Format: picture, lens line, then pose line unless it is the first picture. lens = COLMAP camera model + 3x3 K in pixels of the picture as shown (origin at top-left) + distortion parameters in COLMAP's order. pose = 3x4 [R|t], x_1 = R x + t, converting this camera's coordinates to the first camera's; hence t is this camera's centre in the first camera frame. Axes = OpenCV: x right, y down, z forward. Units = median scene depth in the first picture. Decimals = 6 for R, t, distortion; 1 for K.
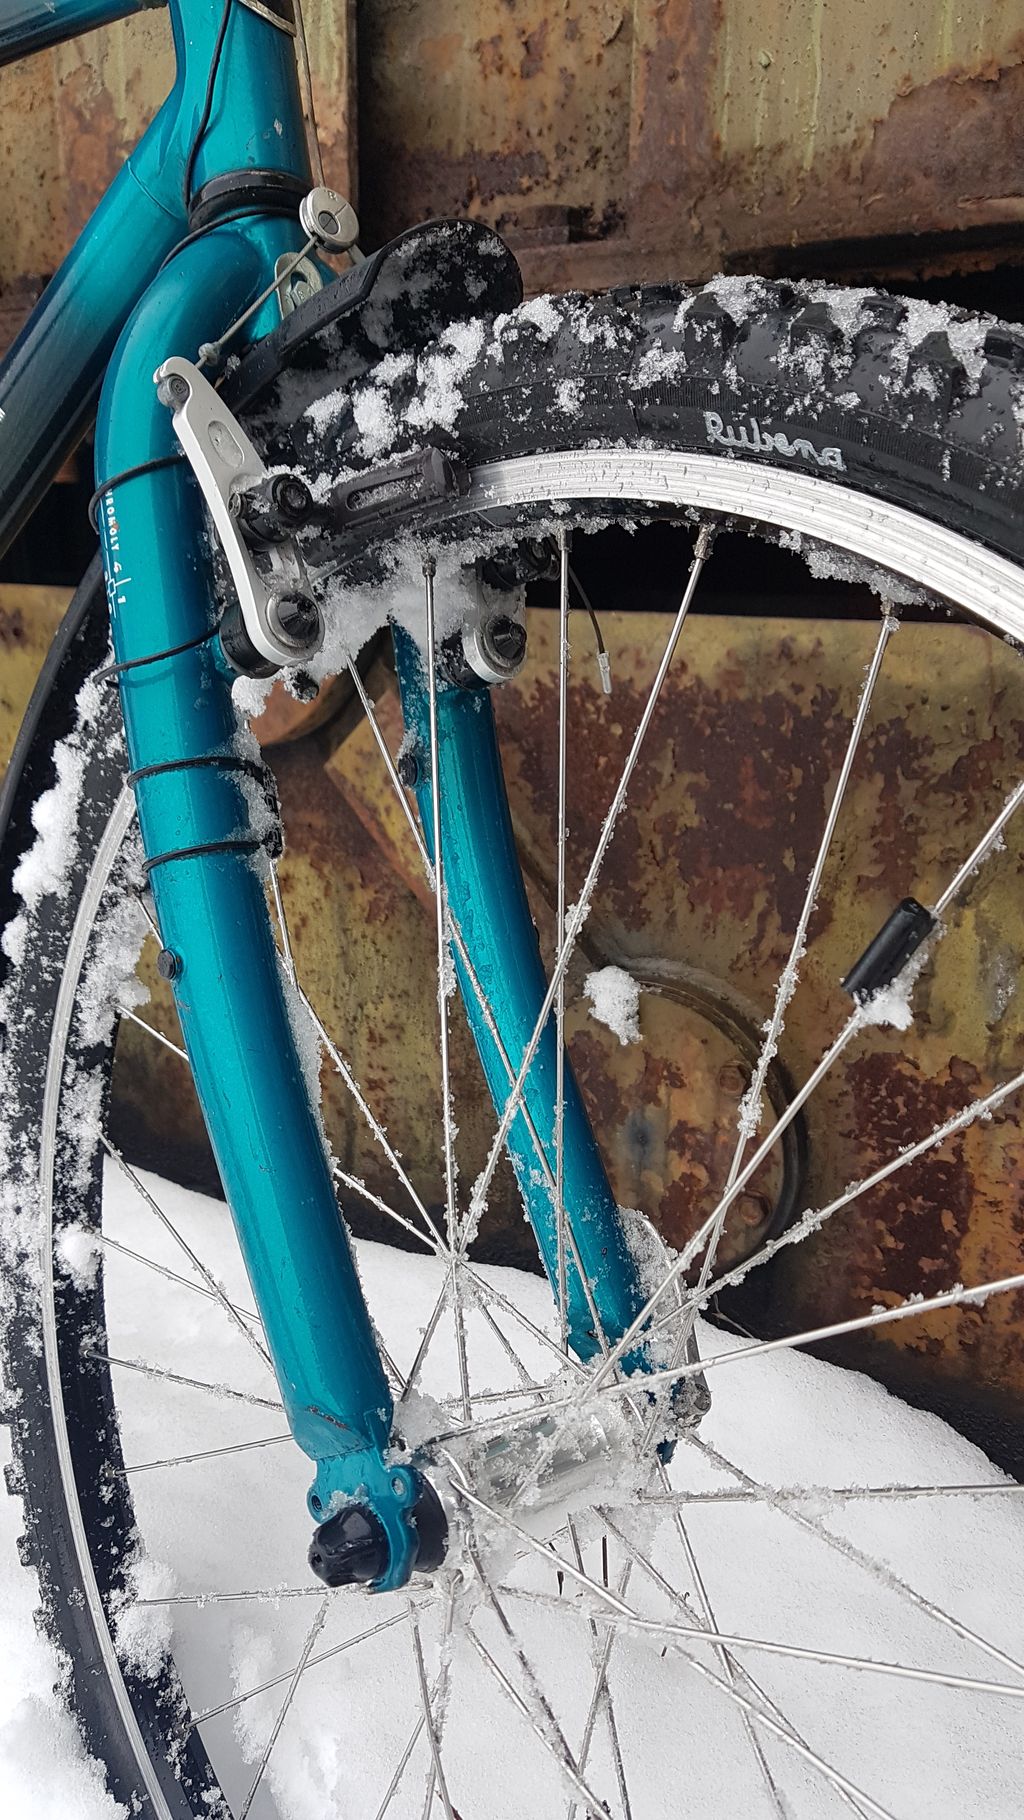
lens RADIAL K [[1428.5, 0, 511.8], [0, 1428.5, 951.0], [0, 0, 1]] dist [-0.013185, -0.011169]
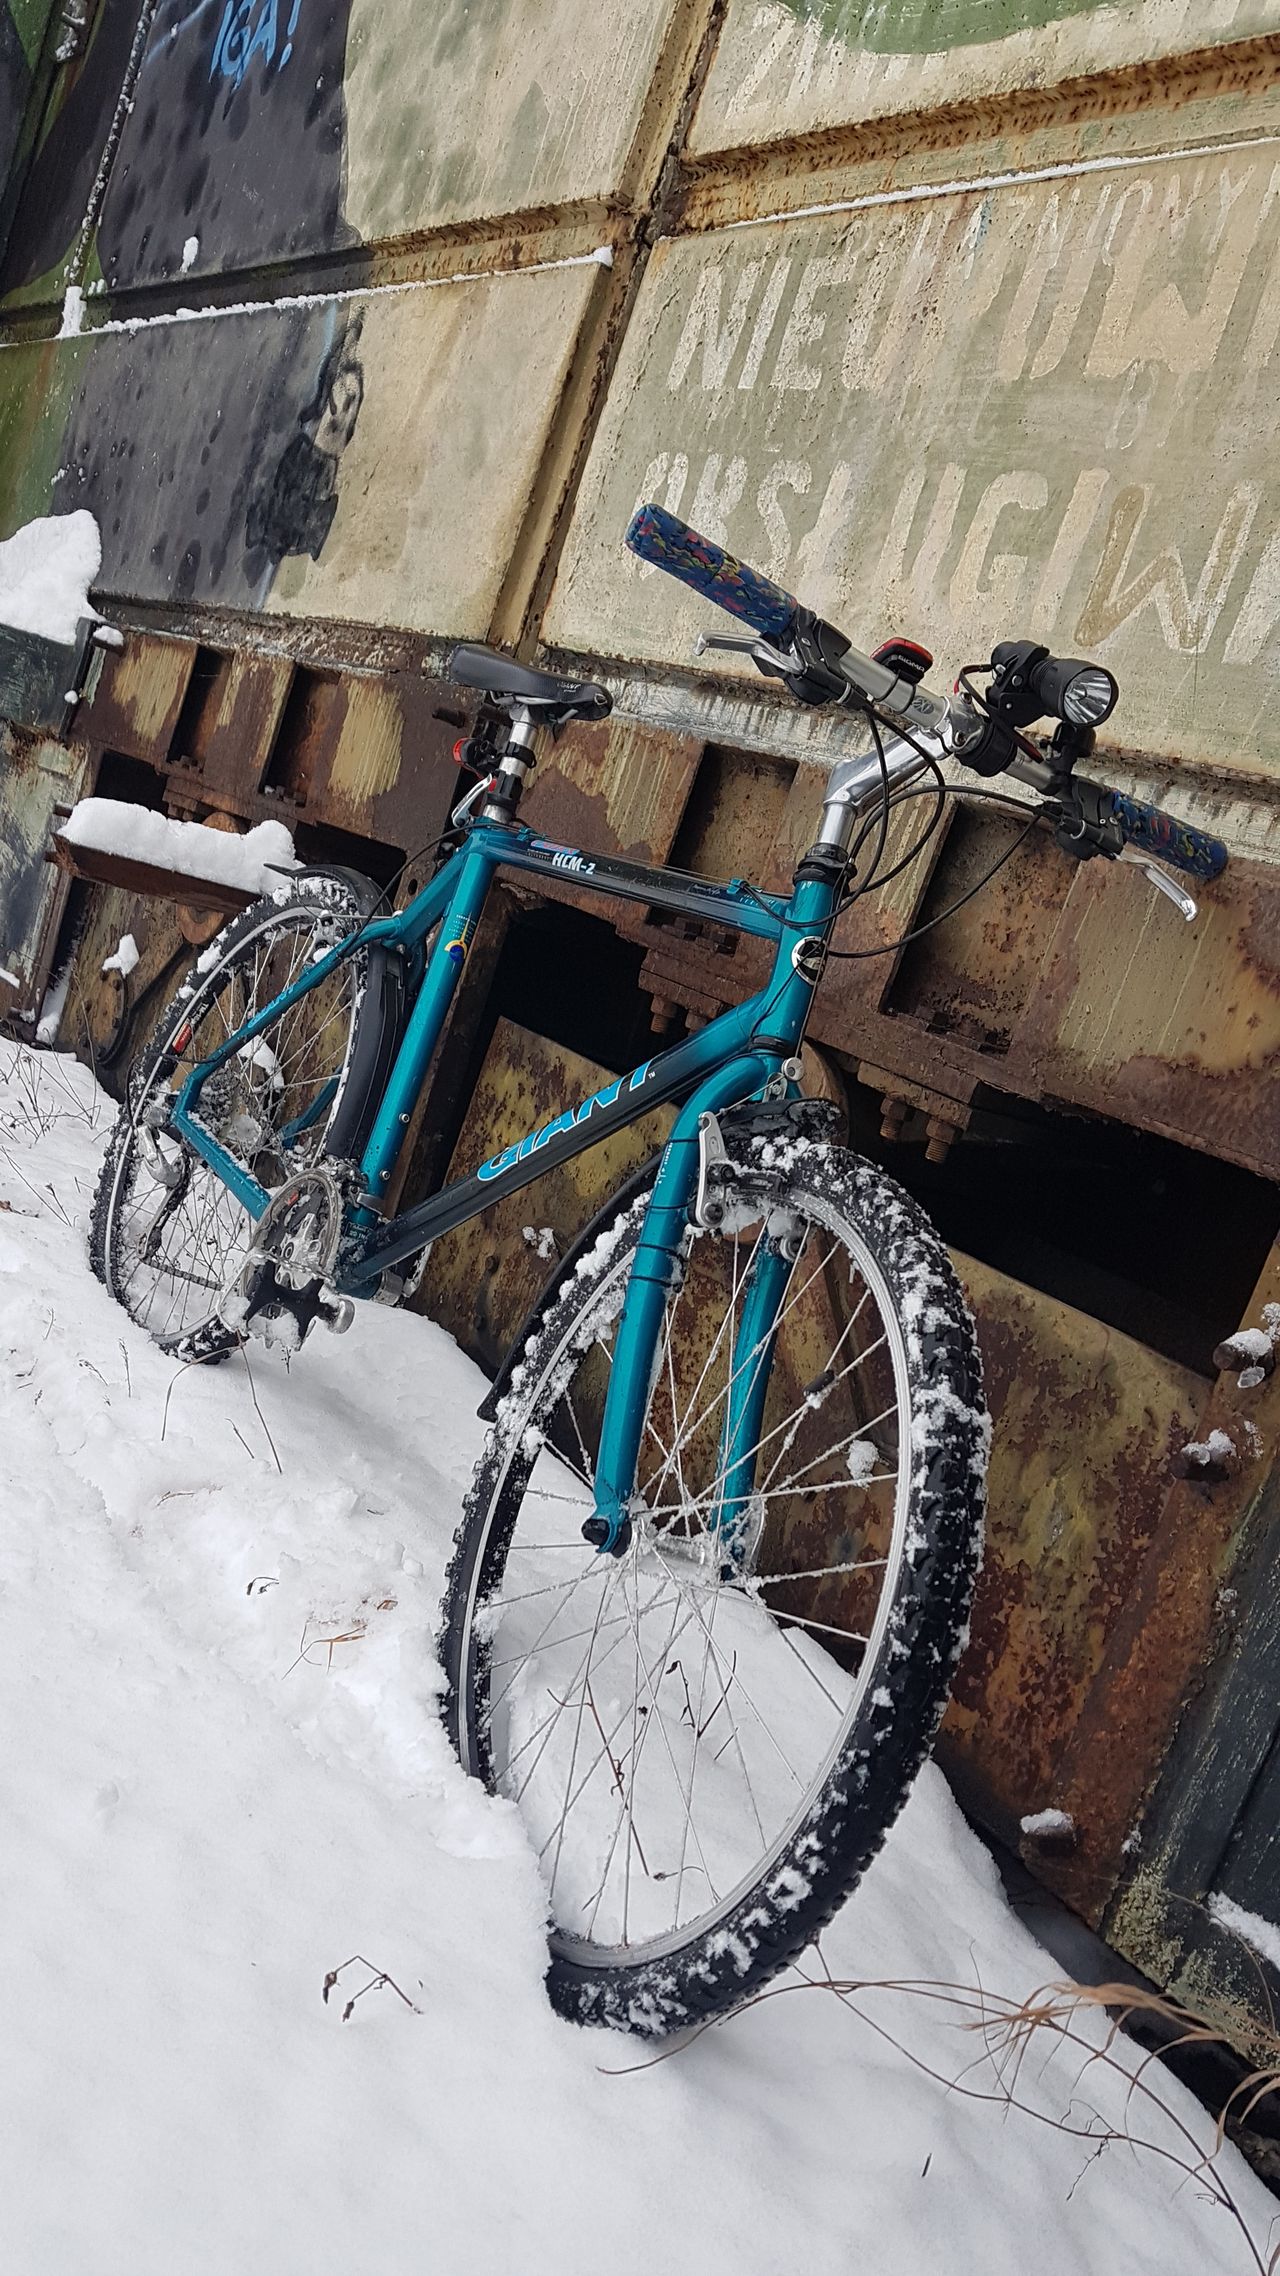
lens RADIAL K [[1740.1, 0, 639.4], [0, 1740.1, 1194.9], [0, 0, 1]] dist [-0.006345, 0.000655]
pose [[0.891842, 0.349152, -0.287595, 0.445414], [-0.391418, 0.914346, -0.103746, 0.089632], [0.226738, 0.205094, 0.952117, -1.470963]]
